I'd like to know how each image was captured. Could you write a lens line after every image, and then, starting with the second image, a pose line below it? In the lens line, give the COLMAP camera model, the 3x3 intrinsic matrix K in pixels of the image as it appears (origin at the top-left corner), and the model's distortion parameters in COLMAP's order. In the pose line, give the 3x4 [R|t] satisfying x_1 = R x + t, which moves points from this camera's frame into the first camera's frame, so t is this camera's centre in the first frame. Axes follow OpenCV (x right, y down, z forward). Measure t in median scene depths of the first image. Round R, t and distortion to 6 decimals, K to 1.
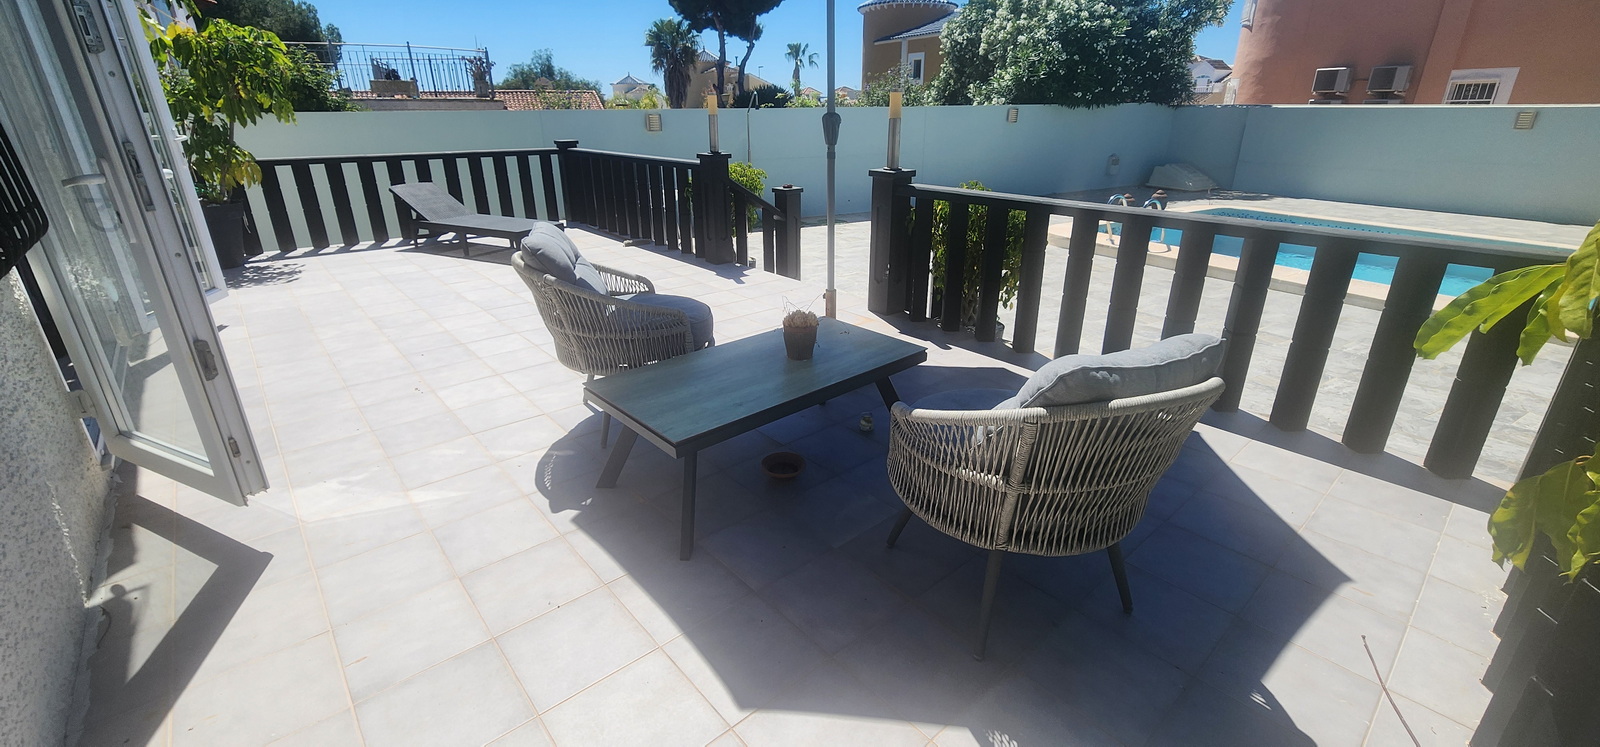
lens RADIAL K [[655.7, 0, 812.0], [0, 655.7, 352.6], [0, 0, 1]] dist [0.000291, 0.000131]
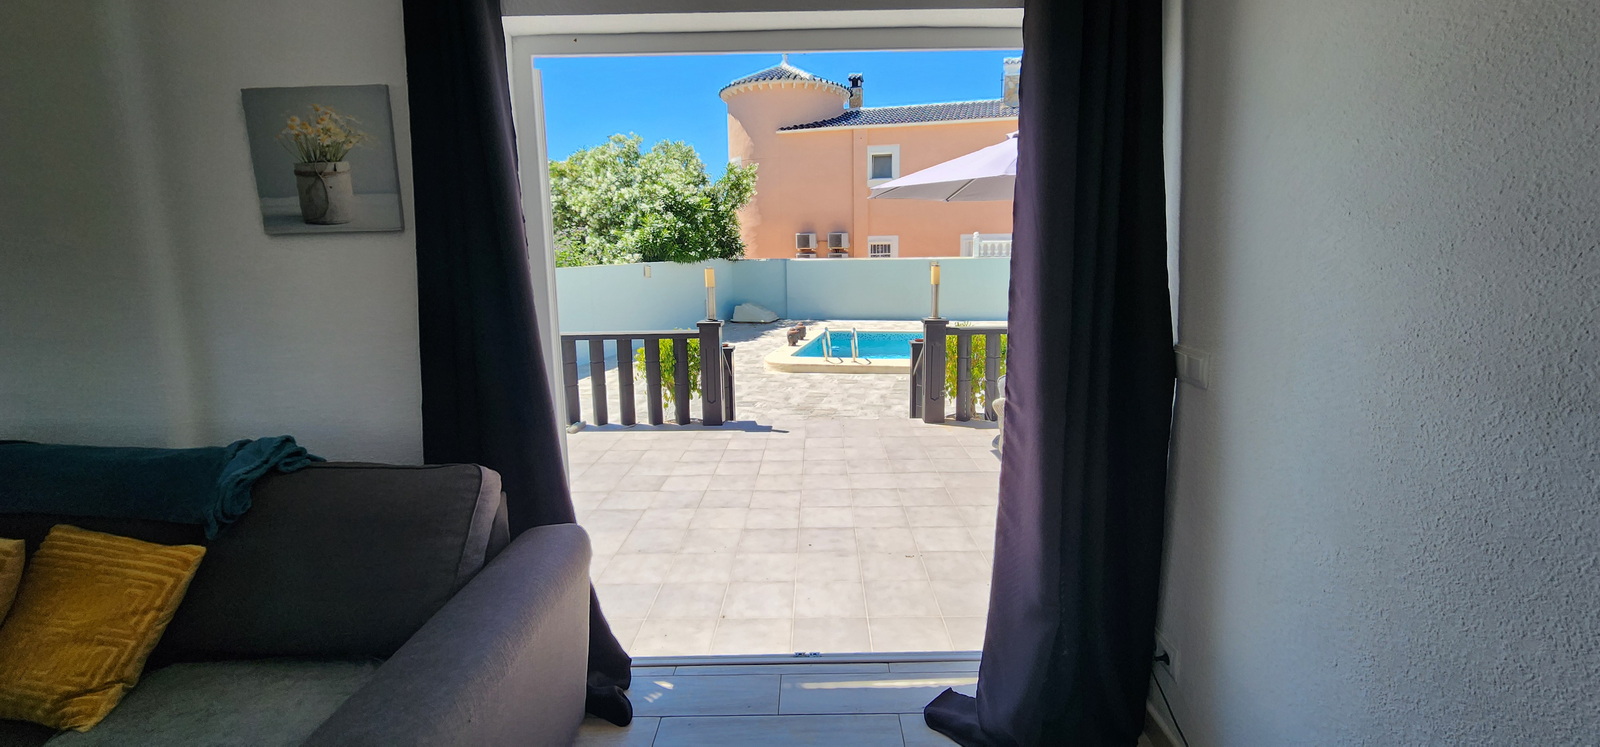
lens RADIAL K [[655.7, 0, 812.0], [0, 655.7, 352.6], [0, 0, 1]] dist [0.000291, 0.000131]
pose [[0.662405, -0.123315, 0.738927, -0.361335], [0.275810, 0.957221, -0.087504, -0.051269], [-0.696525, 0.261767, 0.668080, 0.084377]]
